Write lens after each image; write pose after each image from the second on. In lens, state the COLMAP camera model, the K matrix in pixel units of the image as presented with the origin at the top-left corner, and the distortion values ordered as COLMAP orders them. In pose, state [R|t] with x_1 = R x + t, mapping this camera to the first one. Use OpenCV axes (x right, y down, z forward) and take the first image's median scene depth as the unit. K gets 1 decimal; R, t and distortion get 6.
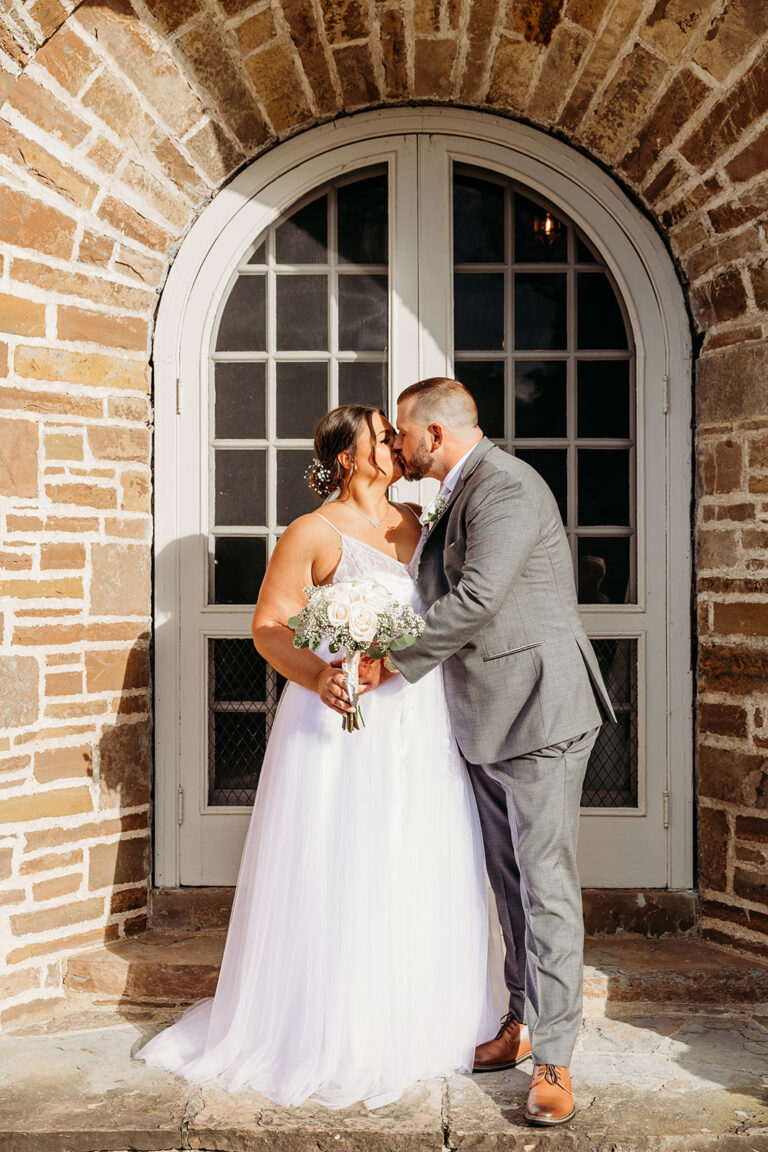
lens RADIAL K [[1499.0, 0, 383.8], [0, 1499.0, 574.2], [0, 0, 1]] dist [-0.002677, 0.000000]
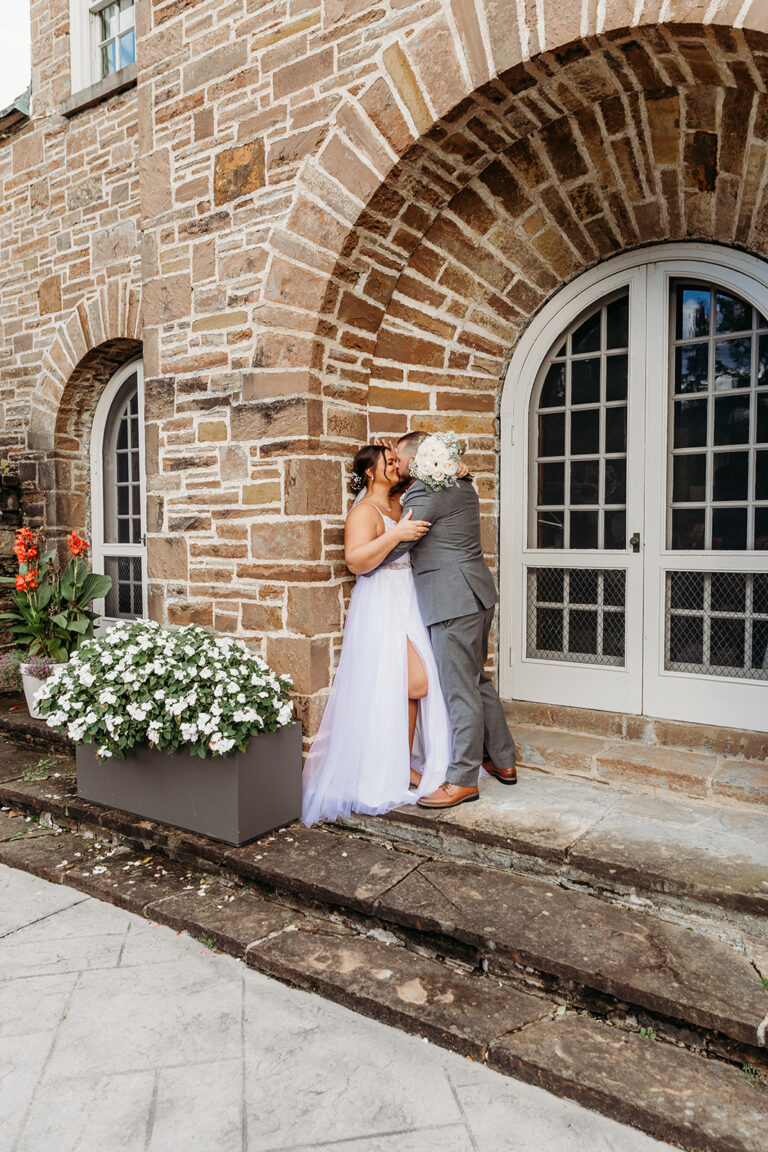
lens RADIAL K [[796.0, 0, 384.0], [0, 796.0, 580.1], [0, 0, 1]] dist [0.011336, -0.000746]
pose [[0.831828, 0.031172, -0.554157, 0.294872], [0.003183, 0.998137, 0.060925, -0.001382], [0.555024, -0.052443, 0.830179, 0.097990]]
